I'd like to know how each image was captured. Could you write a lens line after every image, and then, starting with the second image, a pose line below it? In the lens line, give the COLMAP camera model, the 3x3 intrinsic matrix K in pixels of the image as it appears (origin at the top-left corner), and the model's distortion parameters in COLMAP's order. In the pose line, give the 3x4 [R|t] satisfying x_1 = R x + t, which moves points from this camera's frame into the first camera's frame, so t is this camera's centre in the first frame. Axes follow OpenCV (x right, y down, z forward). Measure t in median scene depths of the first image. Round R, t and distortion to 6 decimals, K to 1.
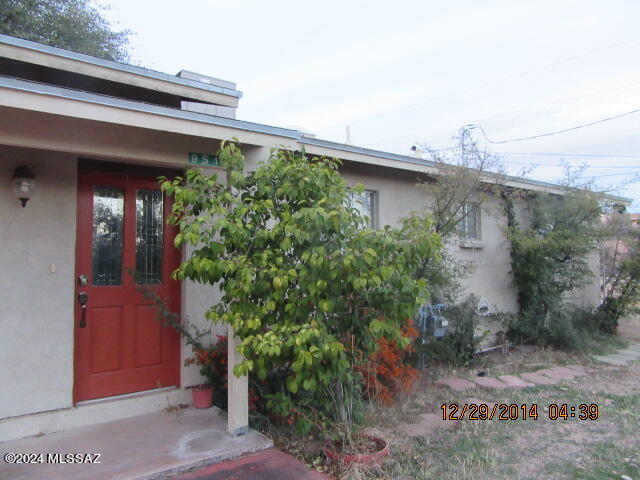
lens RADIAL K [[471.9, 0, 320.0], [0, 471.9, 240.0], [0, 0, 1]] dist [-0.002324, 0.003062]
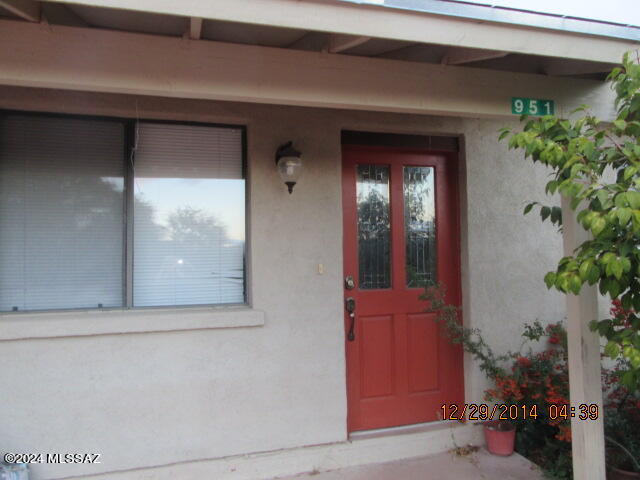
lens RADIAL K [[471.9, 0, 320.0], [0, 471.9, 240.0], [0, 0, 1]] dist [-0.002324, 0.003062]
pose [[0.932826, -0.028612, -0.359190, -0.271013], [0.032363, 0.999466, 0.004434, 0.007964], [0.358871, -0.015760, 0.933254, 0.241258]]
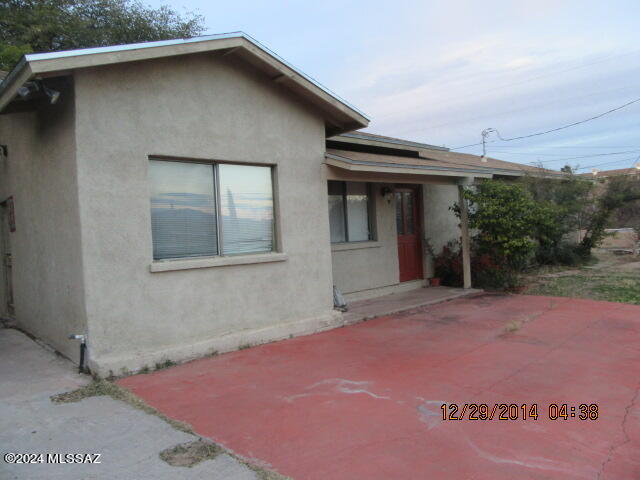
lens RADIAL K [[471.9, 0, 320.0], [0, 471.9, 240.0], [0, 0, 1]] dist [-0.002324, 0.003062]
pose [[0.994440, -0.050239, 0.092553, -1.158846], [0.044263, 0.996868, 0.065534, -0.055872], [-0.095556, -0.061073, 0.993549, -1.403116]]
